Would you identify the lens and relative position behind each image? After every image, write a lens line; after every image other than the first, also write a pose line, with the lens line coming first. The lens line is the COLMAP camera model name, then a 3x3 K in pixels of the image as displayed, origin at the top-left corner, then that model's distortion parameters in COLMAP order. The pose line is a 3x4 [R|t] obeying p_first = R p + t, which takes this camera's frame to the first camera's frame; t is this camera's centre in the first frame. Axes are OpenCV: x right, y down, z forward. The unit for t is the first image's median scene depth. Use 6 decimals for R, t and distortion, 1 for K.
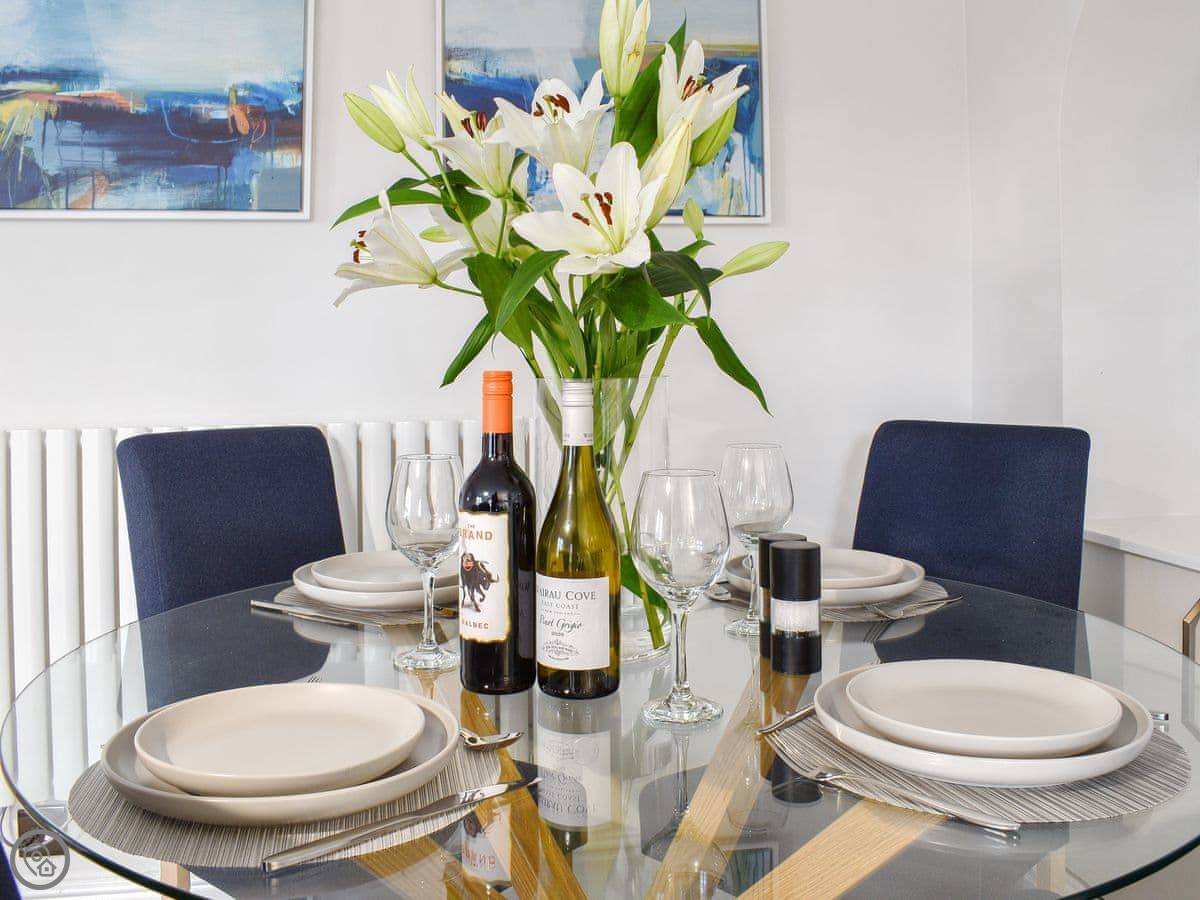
lens RADIAL K [[2069.5, 0, 602.6], [0, 2069.5, 445.6], [0, 0, 1]] dist [-0.282631, 0.000000]
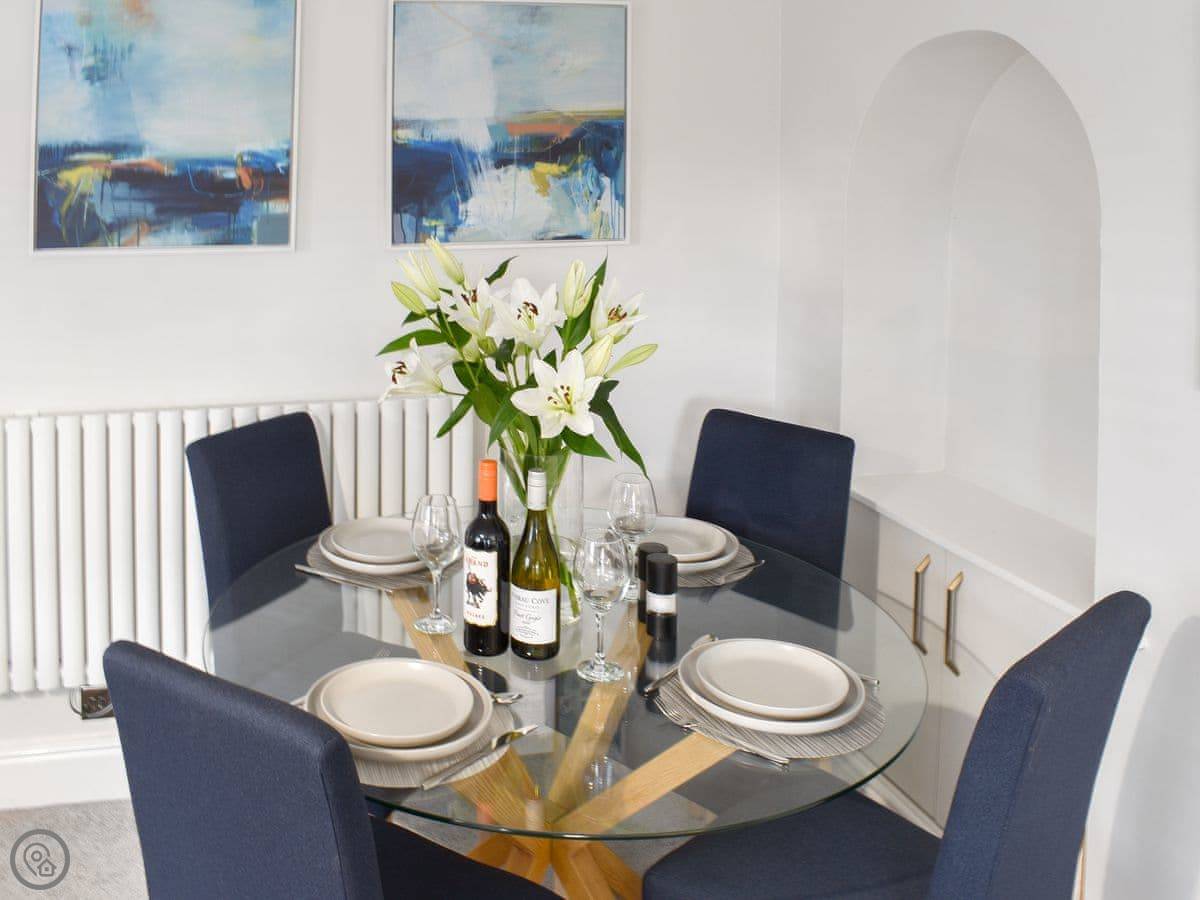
lens RADIAL K [[2069.5, 0, 601.4], [0, 2069.5, 446.4], [0, 0, 1]] dist [-0.282631, 0.000000]
pose [[0.995479, 0.010406, 0.094411, -0.104189], [-0.020528, 0.994060, 0.106882, -0.202035], [-0.092738, -0.108337, 0.989779, -0.576990]]
